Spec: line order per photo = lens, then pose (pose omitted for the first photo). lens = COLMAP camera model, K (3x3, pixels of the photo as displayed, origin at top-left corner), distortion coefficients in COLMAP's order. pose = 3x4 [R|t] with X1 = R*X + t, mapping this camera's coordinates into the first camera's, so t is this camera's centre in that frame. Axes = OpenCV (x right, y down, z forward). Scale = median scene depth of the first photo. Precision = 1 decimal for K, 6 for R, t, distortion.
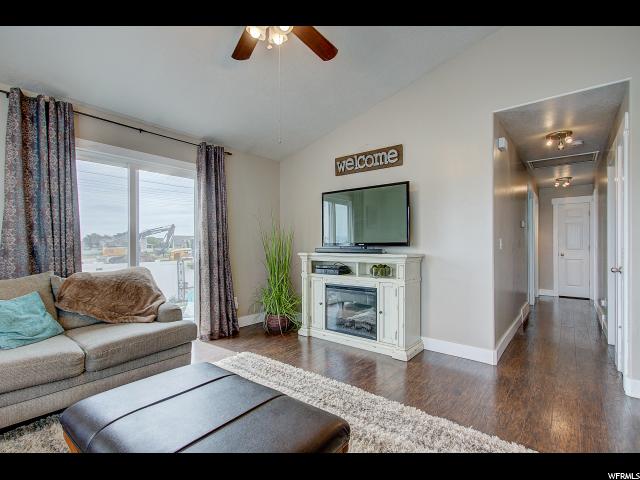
lens RADIAL K [[297.5, 0, 316.9], [0, 297.5, 243.0], [0, 0, 1]] dist [0.000692, 0.000486]
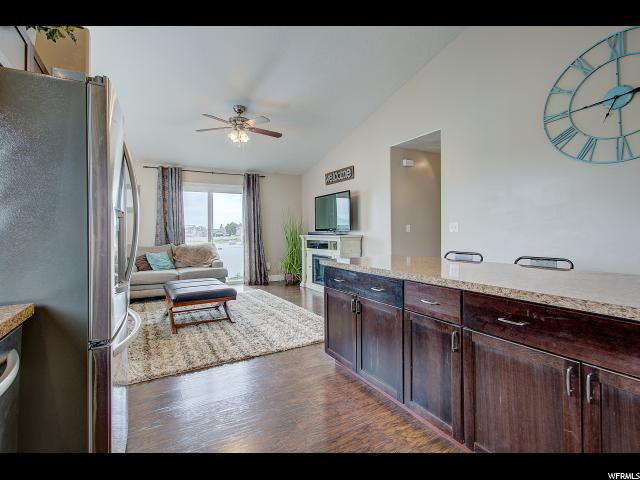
lens RADIAL K [[304.7, 0, 330.5], [0, 304.7, 222.3], [0, 0, 1]] dist [0.000753, 0.000181]
pose [[0.943549, -0.020529, -0.330595, 0.688465], [0.014016, 0.999658, -0.022072, 0.001491], [0.330935, 0.016193, 0.943515, -0.541622]]
